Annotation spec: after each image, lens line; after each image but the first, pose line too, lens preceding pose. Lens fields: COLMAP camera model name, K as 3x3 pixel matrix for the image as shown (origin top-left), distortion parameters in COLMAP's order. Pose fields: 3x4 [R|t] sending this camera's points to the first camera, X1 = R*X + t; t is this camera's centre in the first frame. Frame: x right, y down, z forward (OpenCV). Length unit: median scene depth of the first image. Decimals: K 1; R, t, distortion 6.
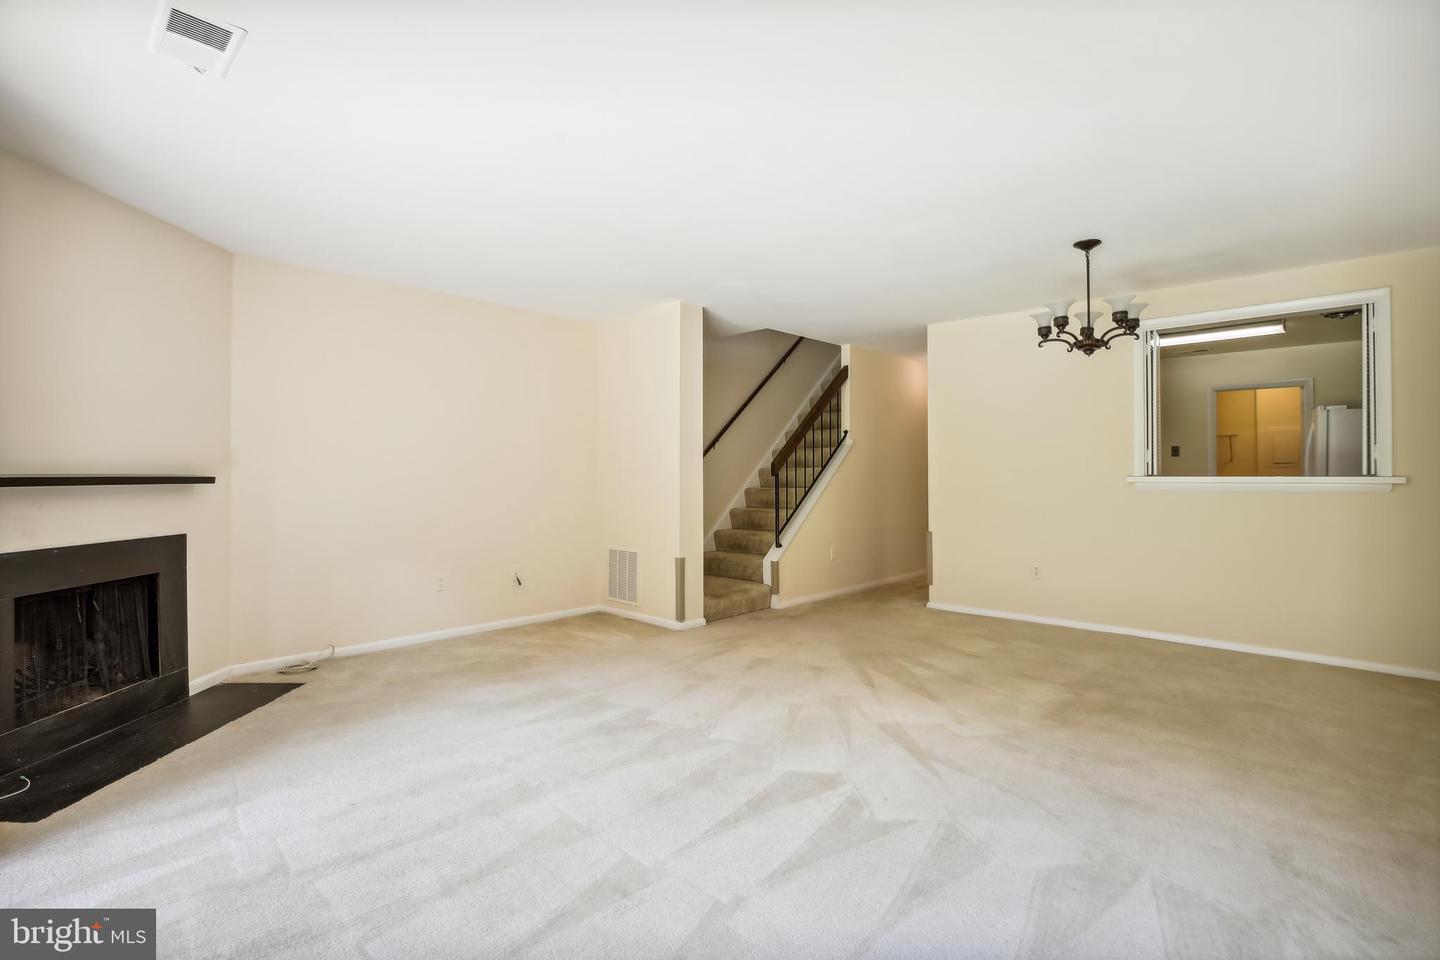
lens RADIAL K [[669.6, 0, 726.3], [0, 669.6, 477.3], [0, 0, 1]] dist [-0.022778, 0.000941]
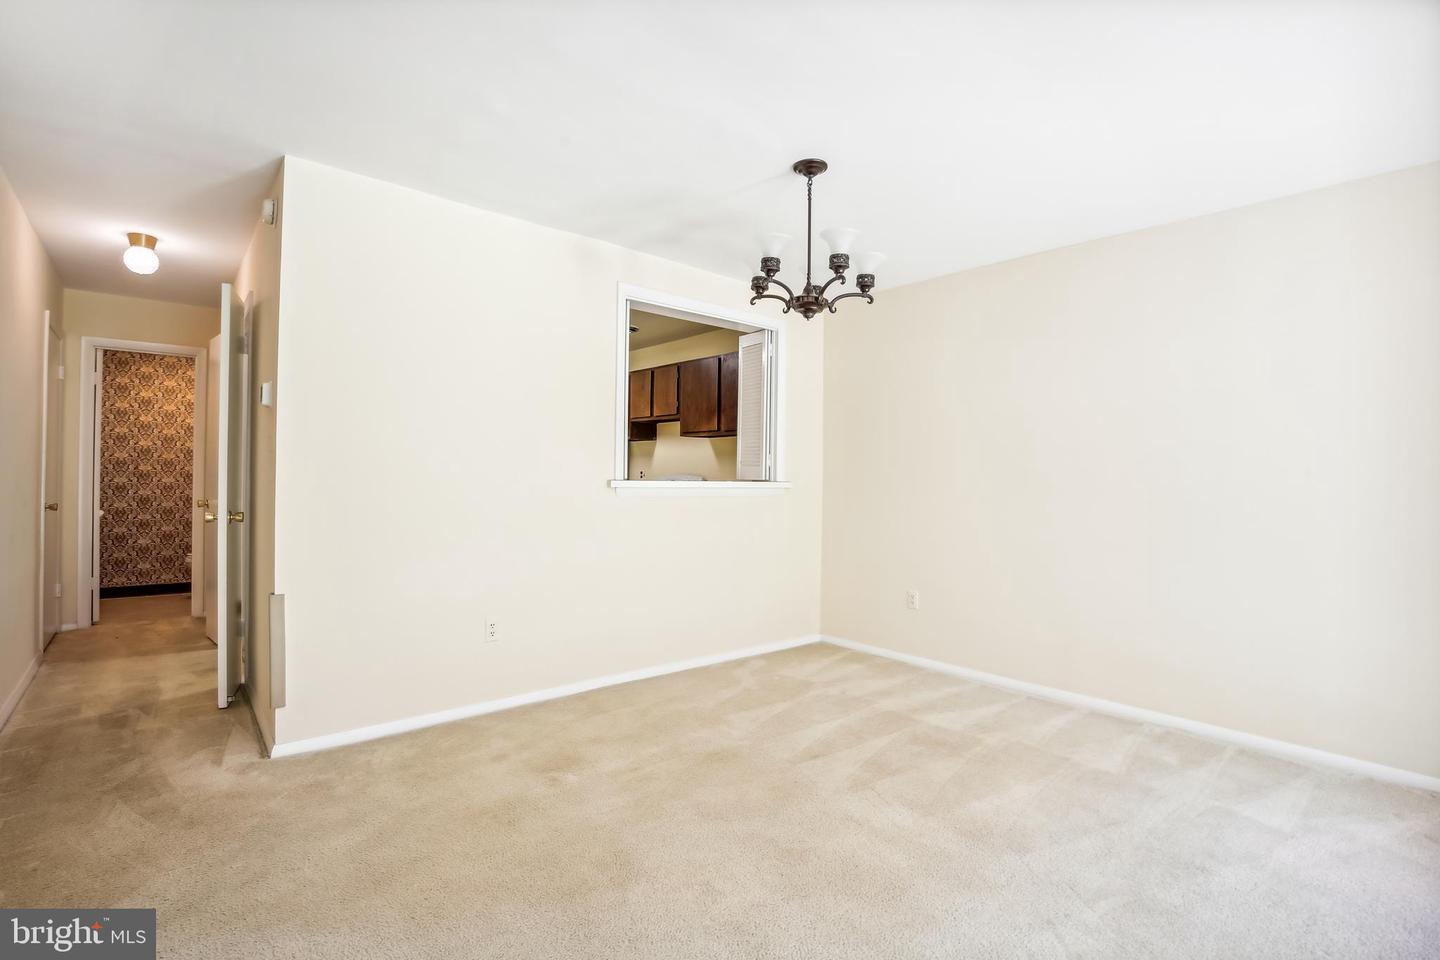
lens RADIAL K [[669.6, 0, 727.7], [0, 669.6, 477.8], [0, 0, 1]] dist [-0.022778, 0.000941]
pose [[0.094836, 0.003825, 0.995486, -0.192215], [-0.010477, 0.999941, -0.002844, -0.004754], [-0.995438, -0.010160, 0.094871, 0.984426]]
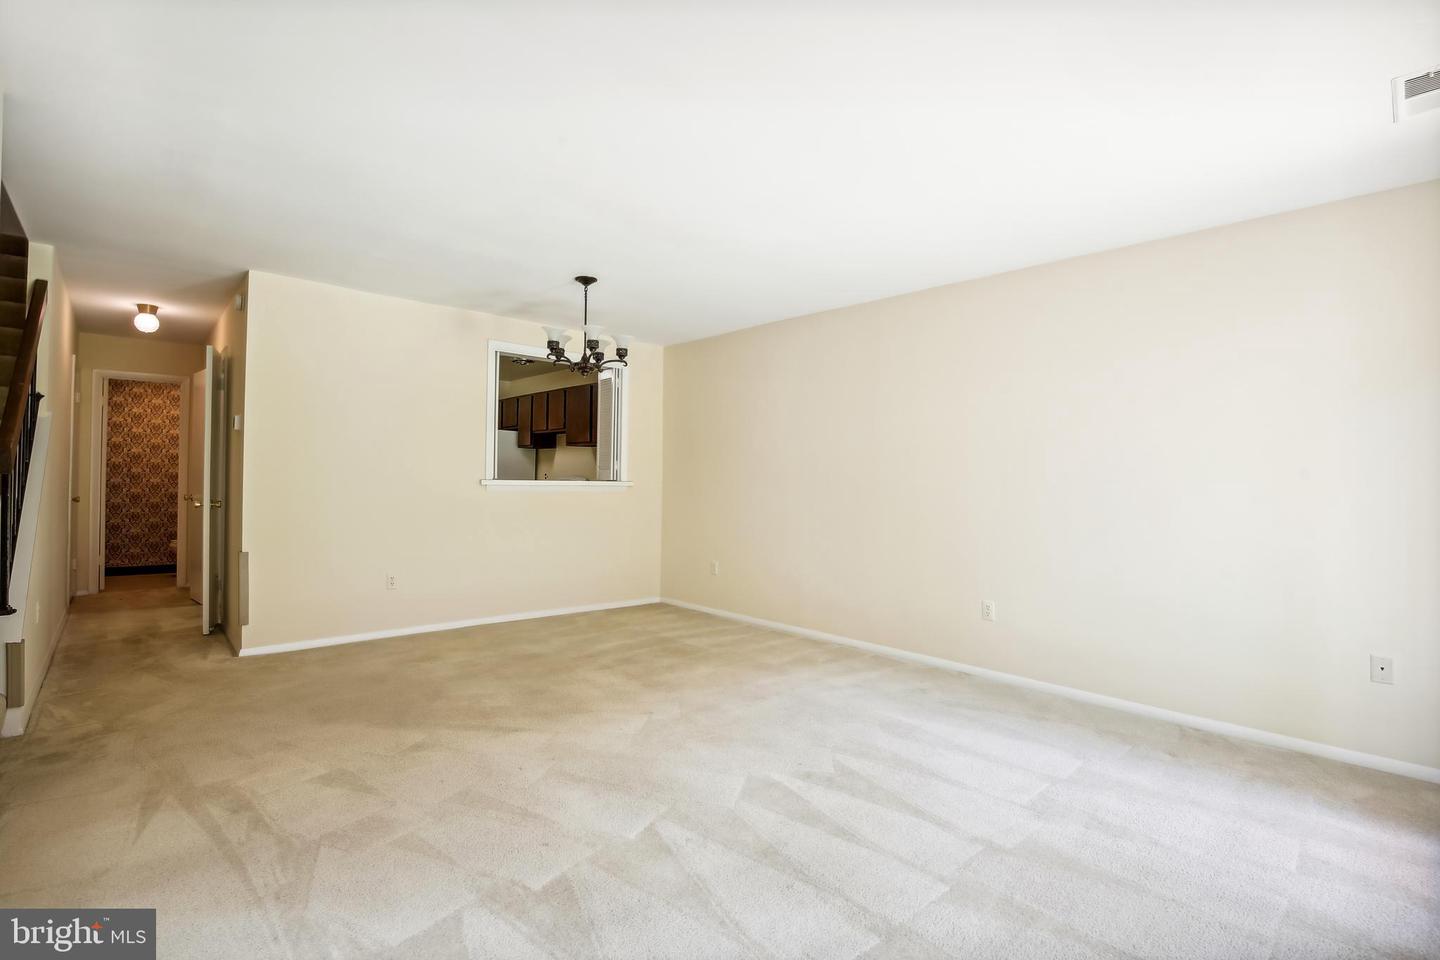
lens RADIAL K [[669.6, 0, 719.7], [0, 669.6, 477.7], [0, 0, 1]] dist [-0.022778, 0.000941]
pose [[0.073435, 0.007727, 0.997270, -0.576274], [-0.010833, 0.999917, -0.006950, -0.002123], [-0.997241, -0.010293, 0.073512, 0.657474]]
